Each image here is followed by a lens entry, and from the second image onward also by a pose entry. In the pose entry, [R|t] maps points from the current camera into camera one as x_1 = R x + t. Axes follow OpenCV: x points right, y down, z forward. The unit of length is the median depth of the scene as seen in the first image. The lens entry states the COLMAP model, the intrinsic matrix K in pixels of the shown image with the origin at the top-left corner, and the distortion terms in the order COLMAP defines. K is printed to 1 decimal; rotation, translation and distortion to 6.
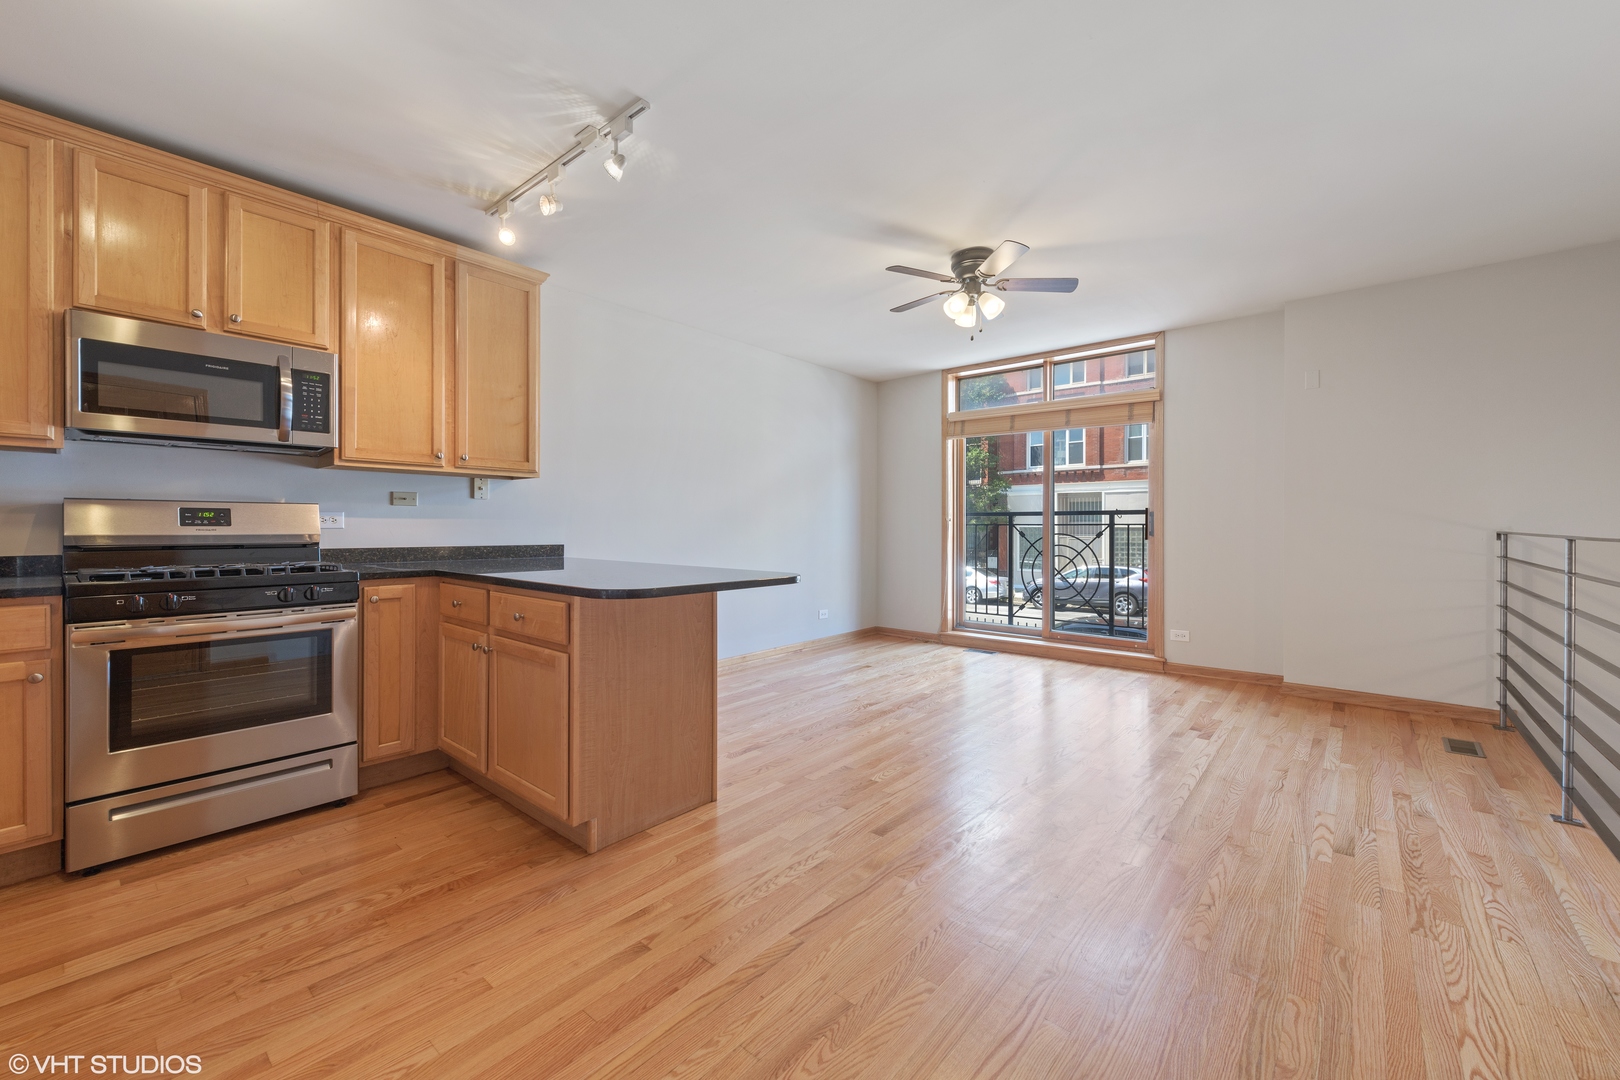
lens RADIAL K [[645.8, 0, 808.5], [0, 645.8, 532.2], [0, 0, 1]] dist [-0.000520, -0.000921]
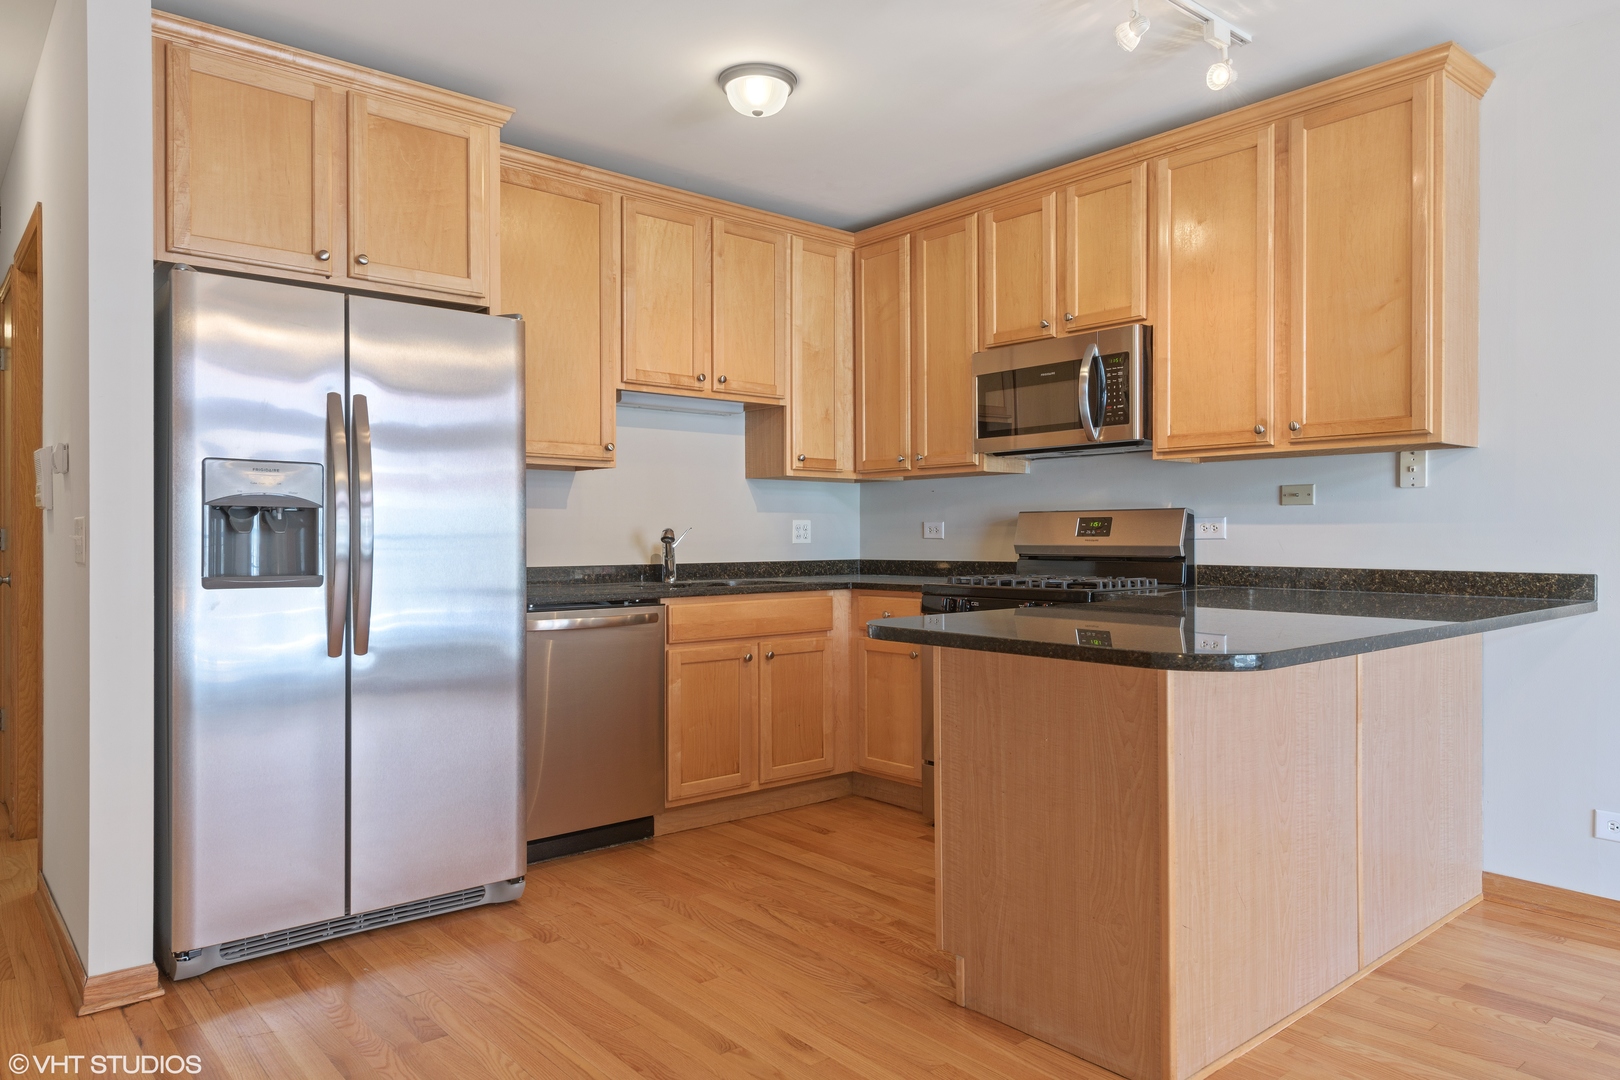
lens RADIAL K [[1052.8, 0, 812.6], [0, 1052.8, 544.0], [0, 0, 1]] dist [0.026837, -0.000211]
pose [[-0.158520, 0.006367, -0.987335, 0.664725], [-0.005585, 0.999957, 0.007345, -0.007220], [0.987340, 0.006678, -0.158477, 0.829655]]
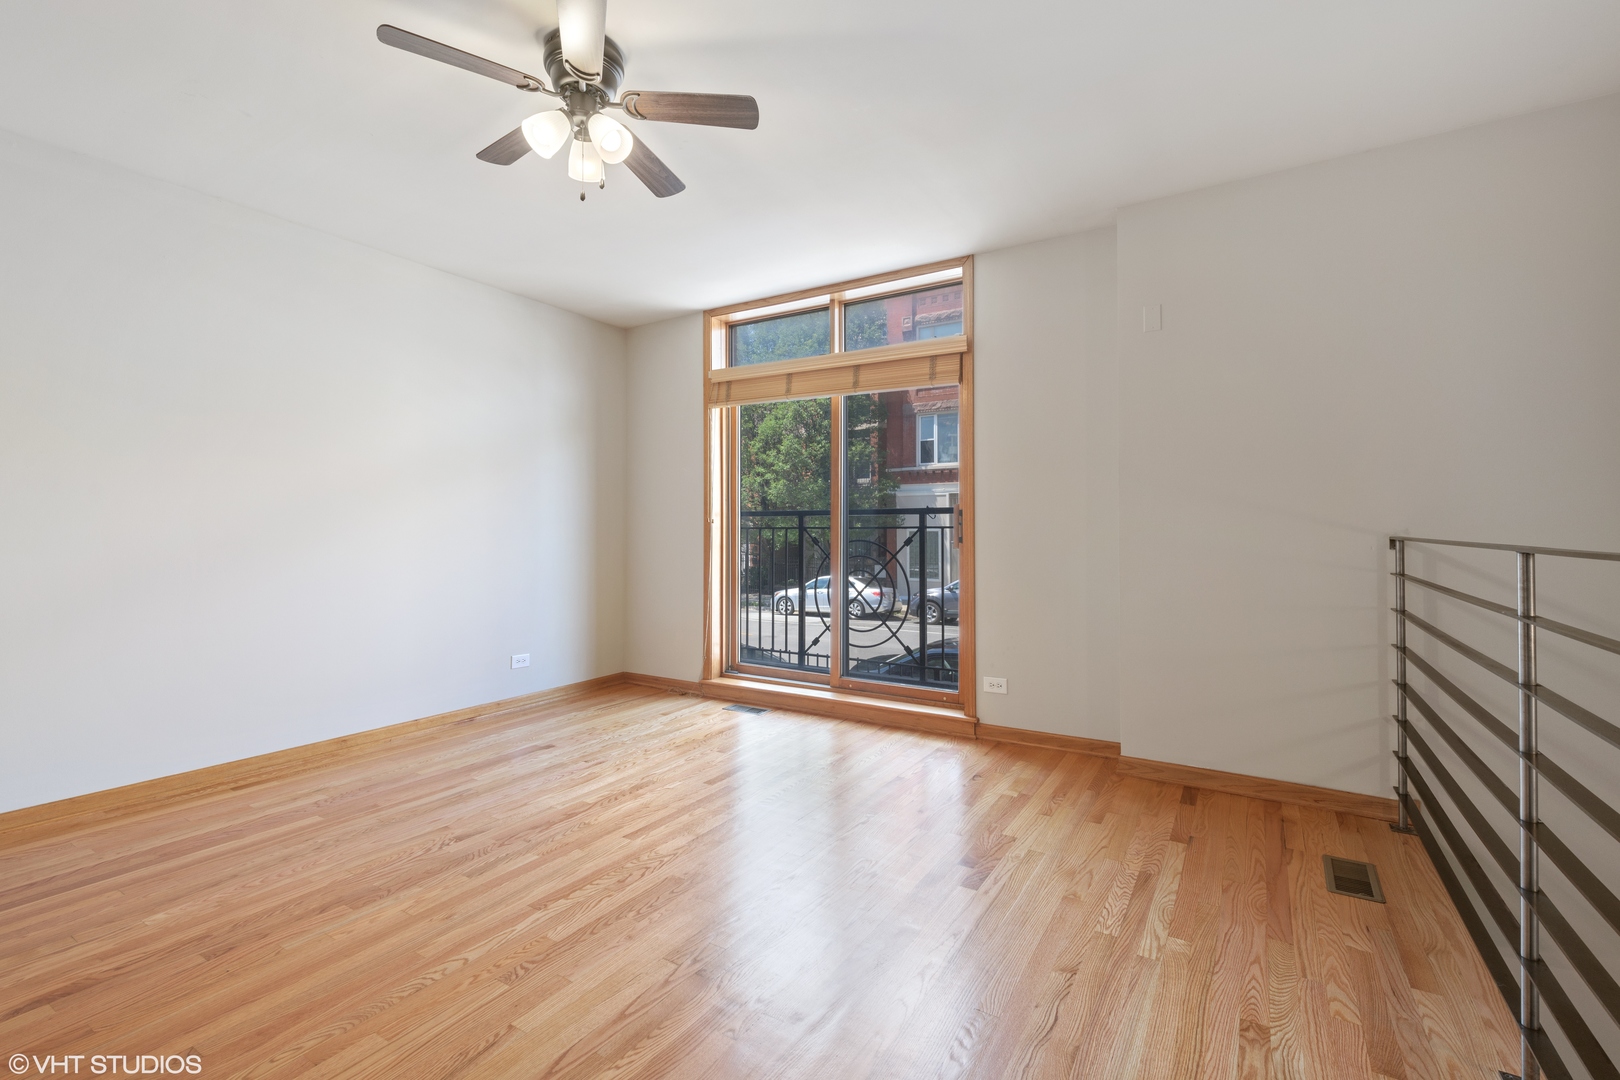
lens RADIAL K [[724.9, 0, 813.0], [0, 724.9, 526.6], [0, 0, 1]] dist [0.004884, -0.001151]
pose [[0.987028, -0.000871, 0.160545, 0.305679], [0.003237, 0.999890, -0.014477, -0.002184], [-0.160515, 0.014809, 0.986922, 0.302495]]
